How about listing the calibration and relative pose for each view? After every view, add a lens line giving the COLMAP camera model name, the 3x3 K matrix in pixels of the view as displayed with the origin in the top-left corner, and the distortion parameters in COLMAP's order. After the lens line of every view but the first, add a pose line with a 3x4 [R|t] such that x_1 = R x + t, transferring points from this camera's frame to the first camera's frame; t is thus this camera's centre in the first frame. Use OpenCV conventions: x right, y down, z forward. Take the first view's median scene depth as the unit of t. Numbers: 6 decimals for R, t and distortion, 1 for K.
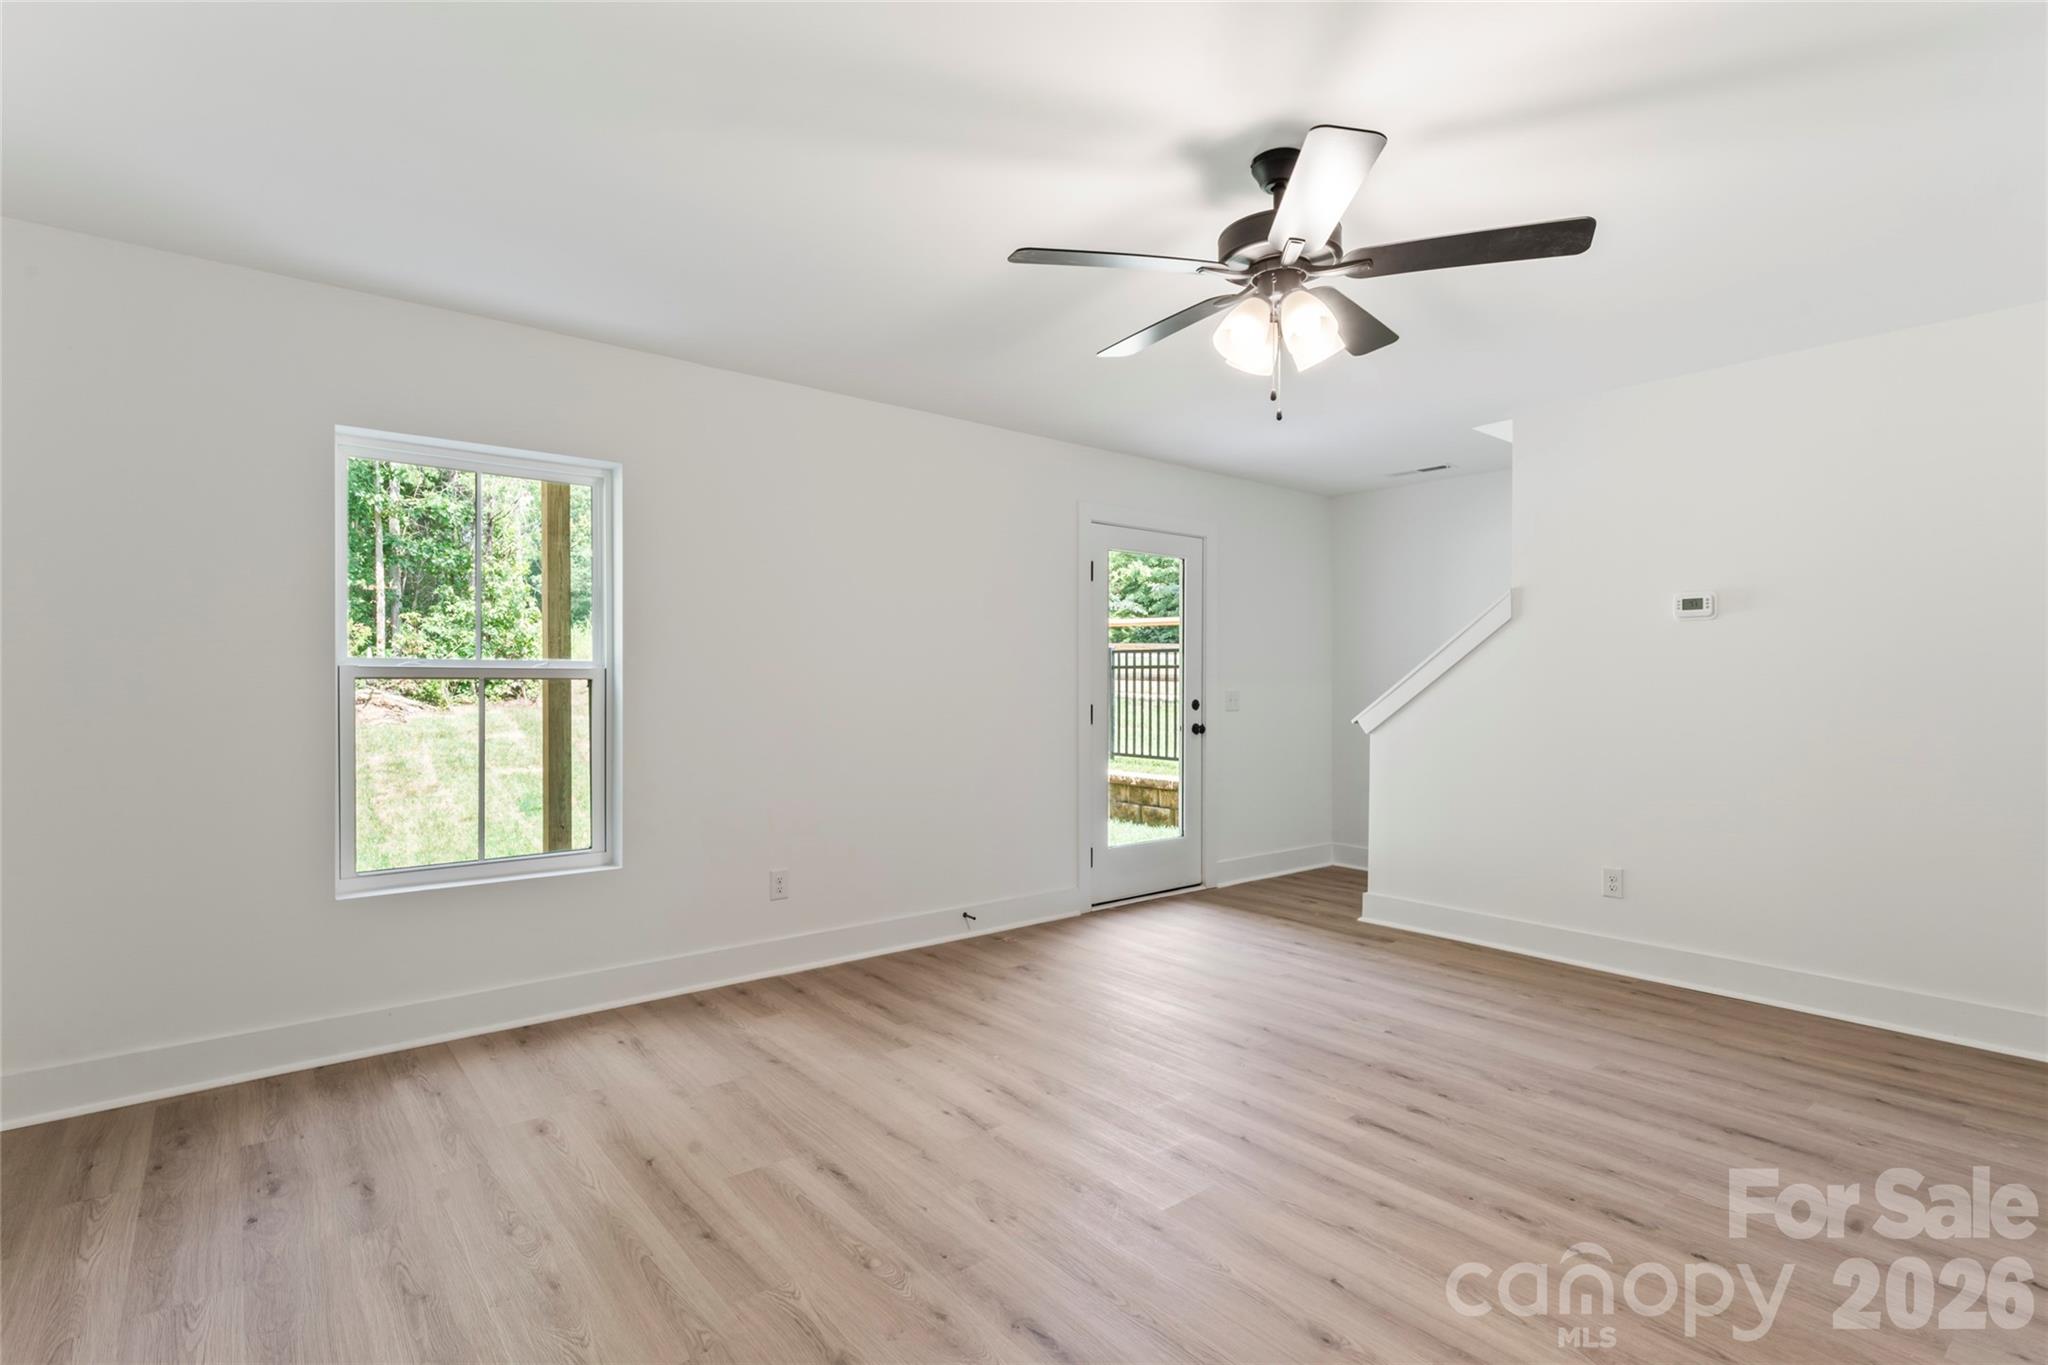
lens RADIAL K [[993.2, 0, 1019.1], [0, 993.2, 685.3], [0, 0, 1]] dist [-0.003135, 0.002130]
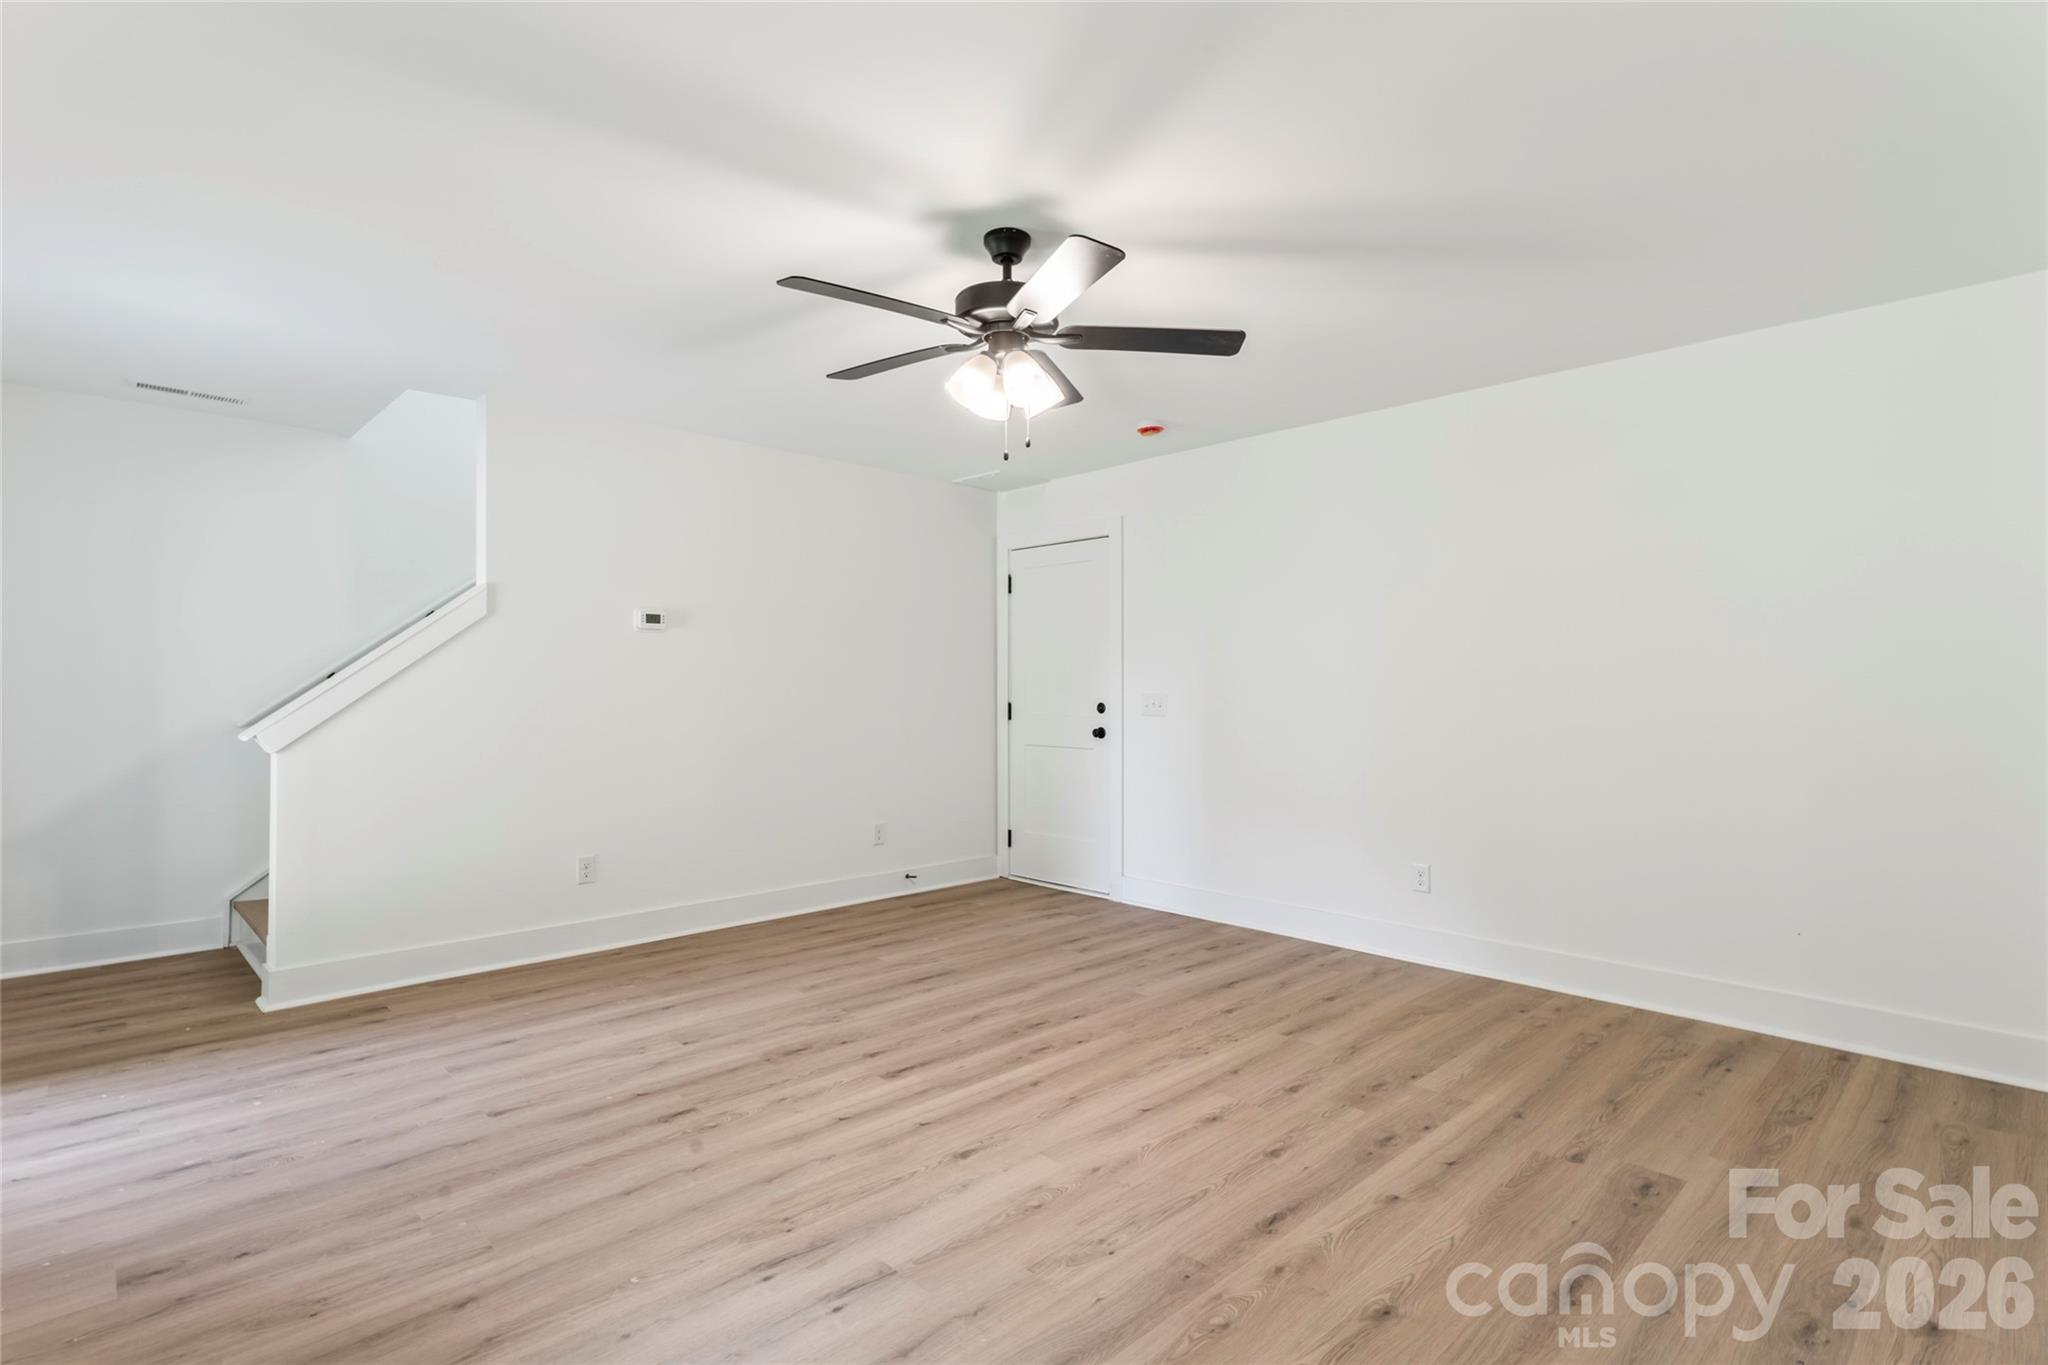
lens RADIAL K [[993.2, 0, 1017.9], [0, 993.2, 681.9], [0, 0, 1]] dist [-0.003135, 0.002130]
pose [[-0.084440, 0.002586, 0.996425, -0.663367], [0.000247, 0.999997, -0.002575, -0.002908], [-0.996429, 0.000028, -0.084440, 0.802176]]
